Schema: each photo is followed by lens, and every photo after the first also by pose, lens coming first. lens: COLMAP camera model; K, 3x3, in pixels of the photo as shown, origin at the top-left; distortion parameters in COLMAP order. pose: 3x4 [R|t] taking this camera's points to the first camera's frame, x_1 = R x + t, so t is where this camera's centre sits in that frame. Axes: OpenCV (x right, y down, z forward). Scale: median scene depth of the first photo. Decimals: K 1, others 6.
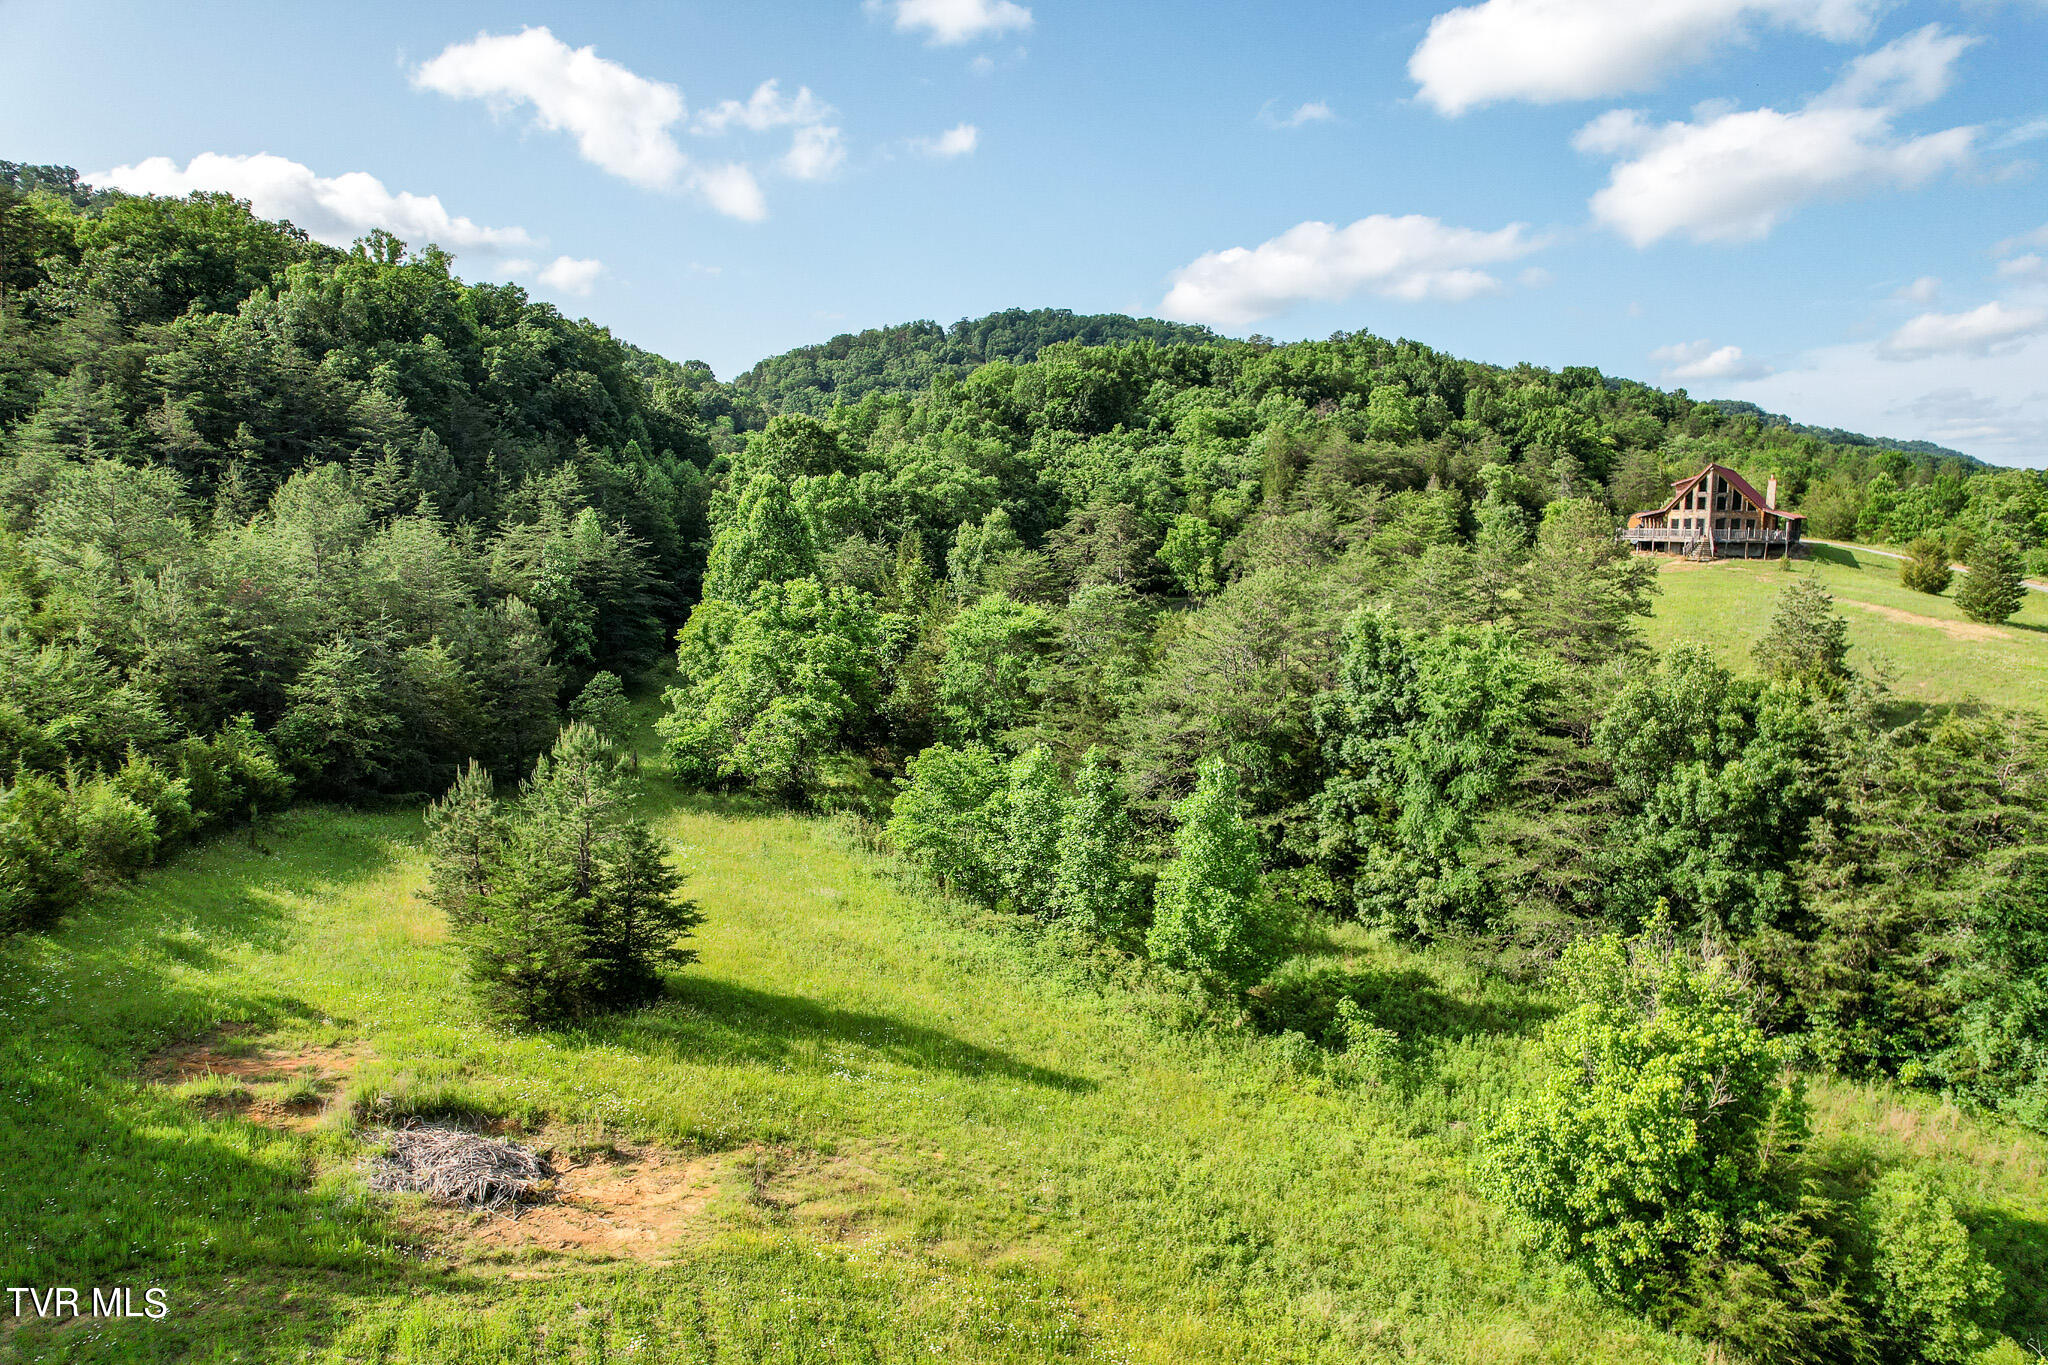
lens RADIAL K [[1307.5, 0, 1036.5], [0, 1307.5, 679.9], [0, 0, 1]] dist [-0.066258, 0.056887]
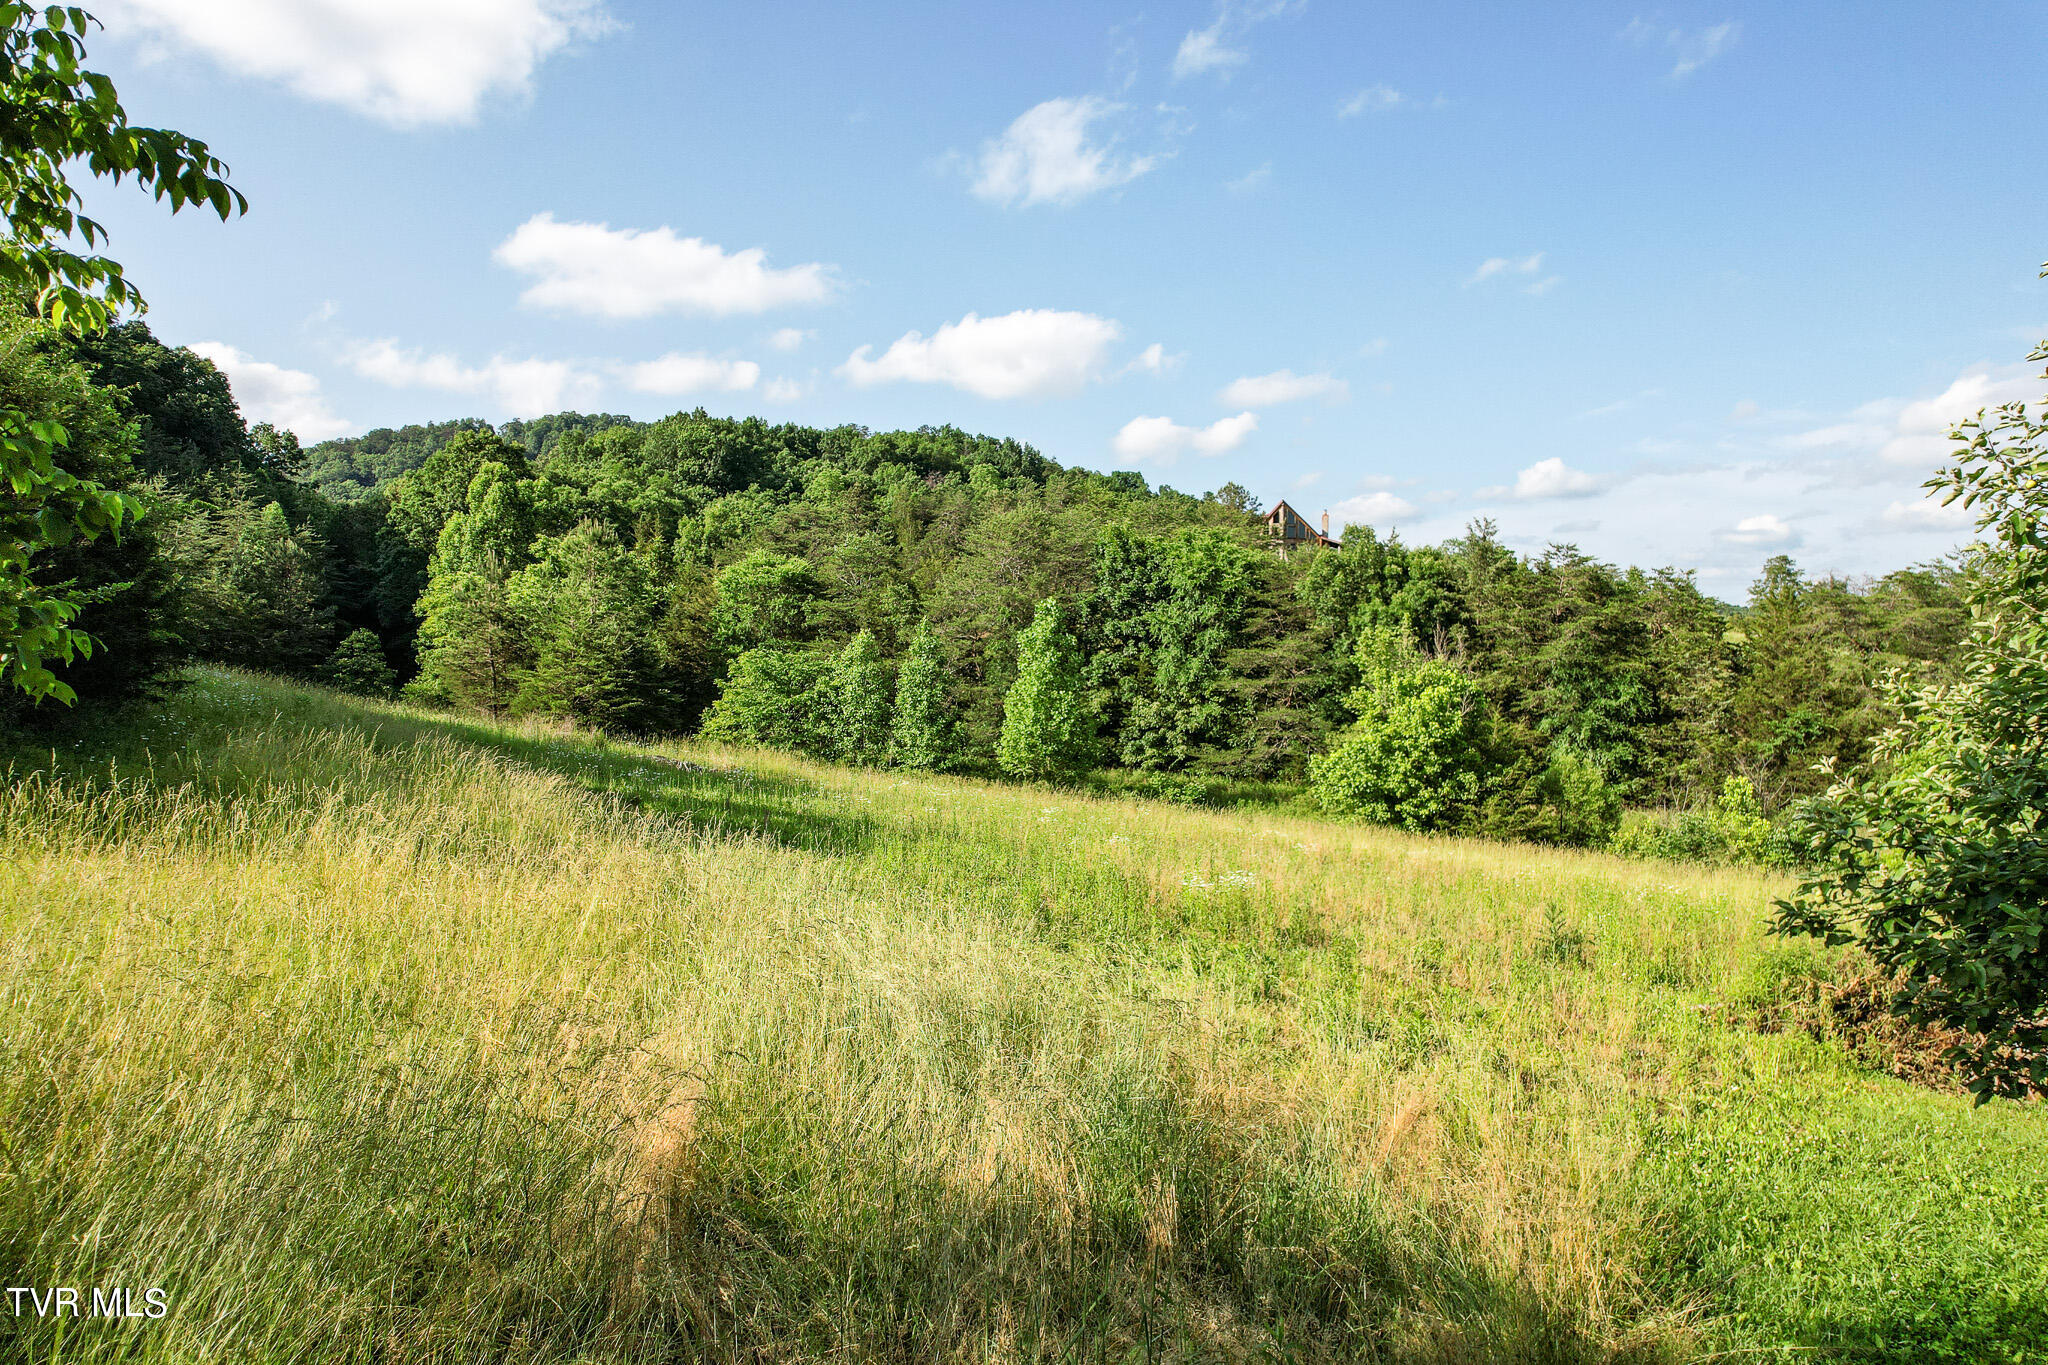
lens RADIAL K [[1307.5, 0, 1032.7], [0, 1307.5, 683.9], [0, 0, 1]] dist [-0.066258, 0.056887]
pose [[0.940865, -0.013936, 0.338495, -0.263571], [0.045503, 0.995298, -0.085502, 0.213090], [-0.335712, 0.095848, 0.937075, -0.163664]]
